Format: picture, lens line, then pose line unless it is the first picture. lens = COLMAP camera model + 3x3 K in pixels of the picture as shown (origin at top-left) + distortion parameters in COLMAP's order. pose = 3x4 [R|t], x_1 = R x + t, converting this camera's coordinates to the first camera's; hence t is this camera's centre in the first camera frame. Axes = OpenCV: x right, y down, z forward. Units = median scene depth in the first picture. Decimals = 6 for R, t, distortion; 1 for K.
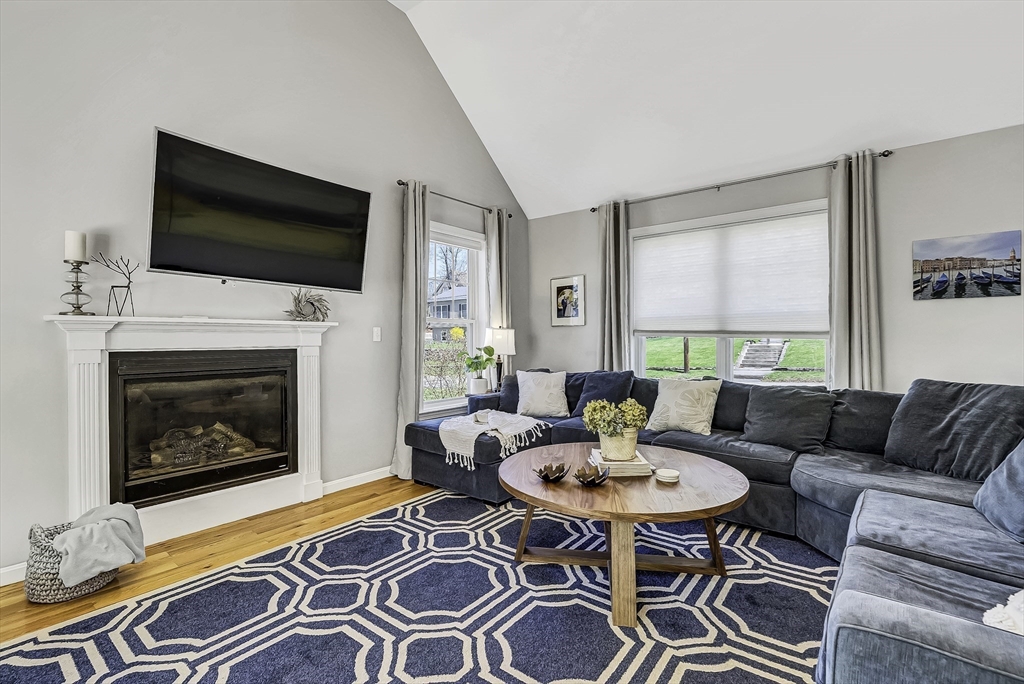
lens RADIAL K [[466.8, 0, 512.0], [0, 466.8, 342.0], [0, 0, 1]] dist [-0.003766, 0.000556]
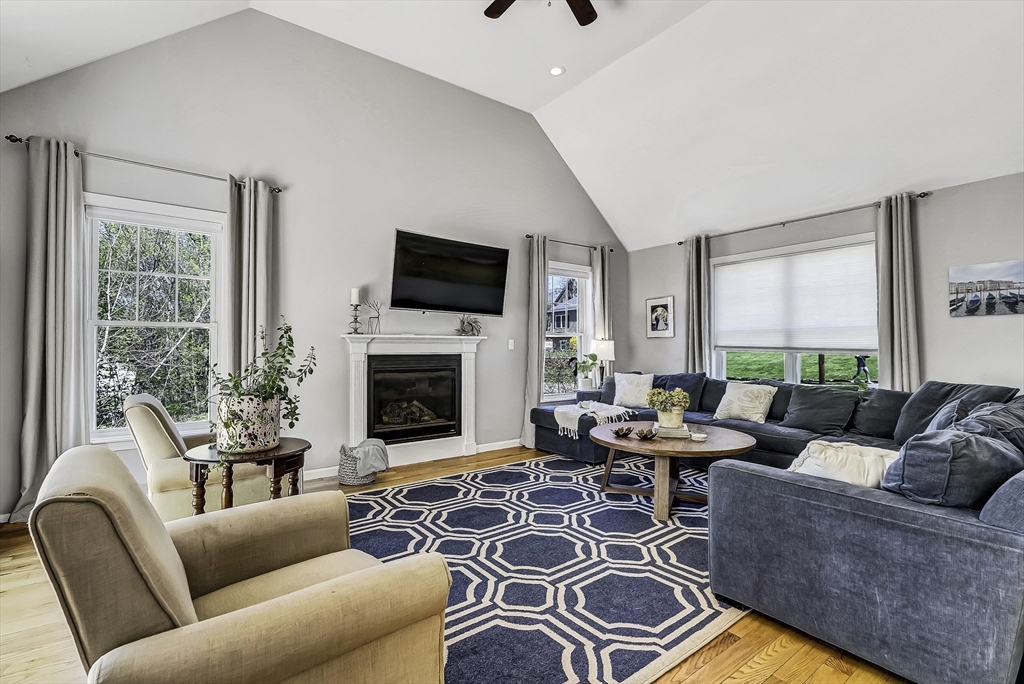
lens RADIAL K [[466.8, 0, 512.0], [0, 466.8, 342.0], [0, 0, 1]] dist [-0.003766, 0.000556]
pose [[0.967297, 0.000204, -0.253647, 0.083021], [-0.005043, 0.999818, -0.018426, 0.002356], [0.253597, 0.019102, 0.967121, -0.426363]]
